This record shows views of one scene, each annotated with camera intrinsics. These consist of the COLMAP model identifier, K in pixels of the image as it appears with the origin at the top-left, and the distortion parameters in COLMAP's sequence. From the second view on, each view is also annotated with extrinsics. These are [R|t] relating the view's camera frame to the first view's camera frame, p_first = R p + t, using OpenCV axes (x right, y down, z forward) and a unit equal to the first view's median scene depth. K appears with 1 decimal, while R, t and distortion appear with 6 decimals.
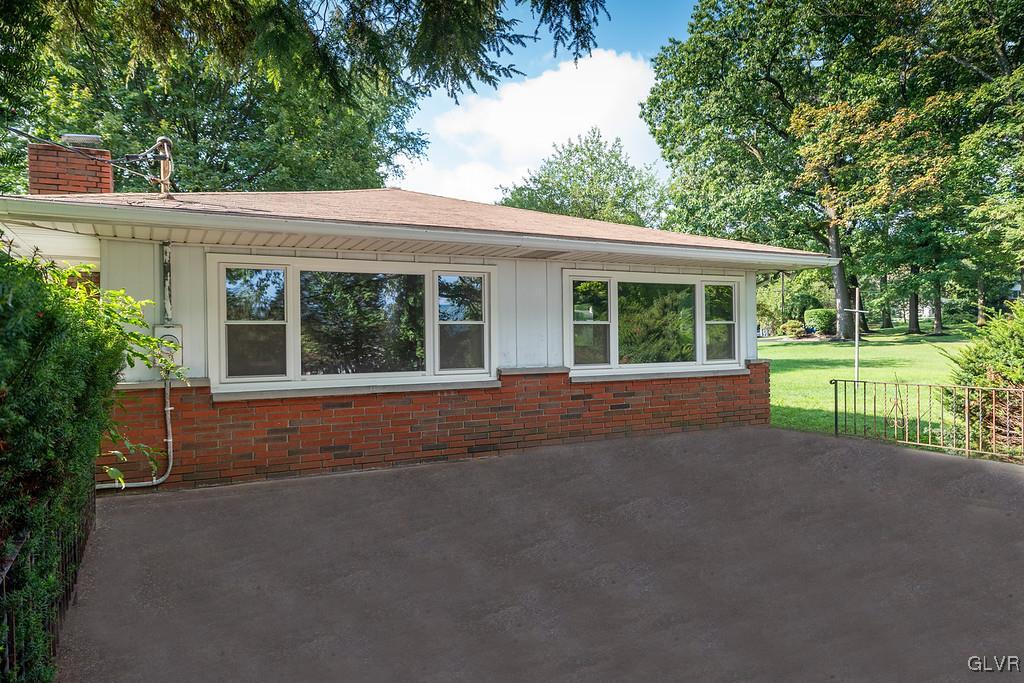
lens RADIAL K [[703.3, 0, 508.4], [0, 703.3, 330.2], [0, 0, 1]] dist [-0.017474, 0.001640]
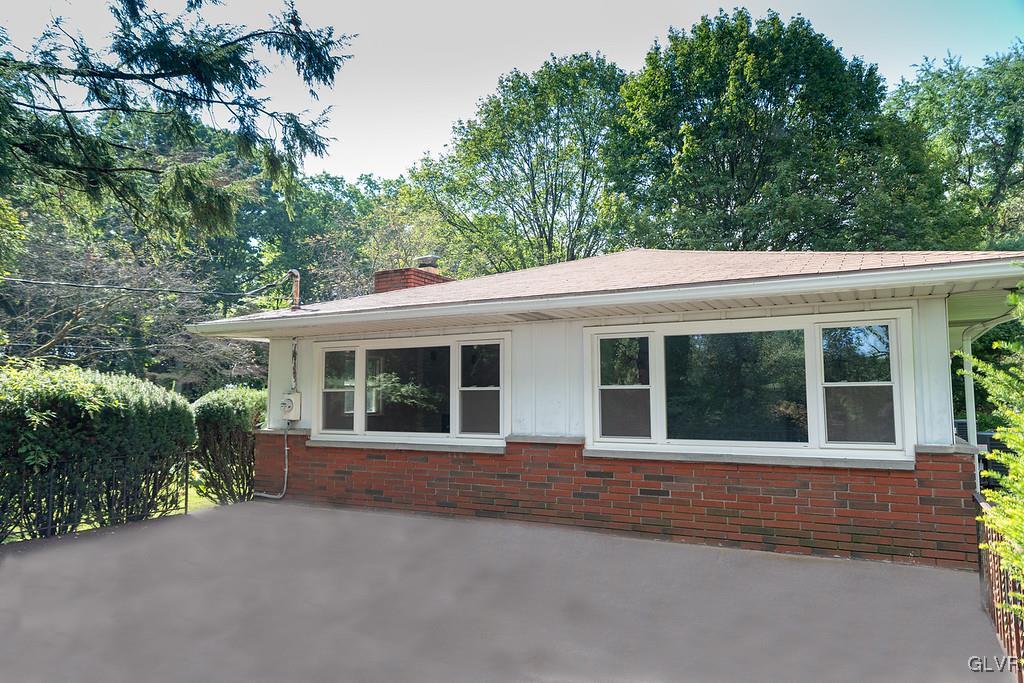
lens RADIAL K [[703.3, 0, 508.4], [0, 703.3, 330.2], [0, 0, 1]] dist [-0.017474, 0.001640]
pose [[0.532645, -0.075339, -0.842978, 0.822851], [0.001233, 0.996098, -0.088245, -0.005297], [0.846338, 0.045964, 0.530660, 0.464495]]
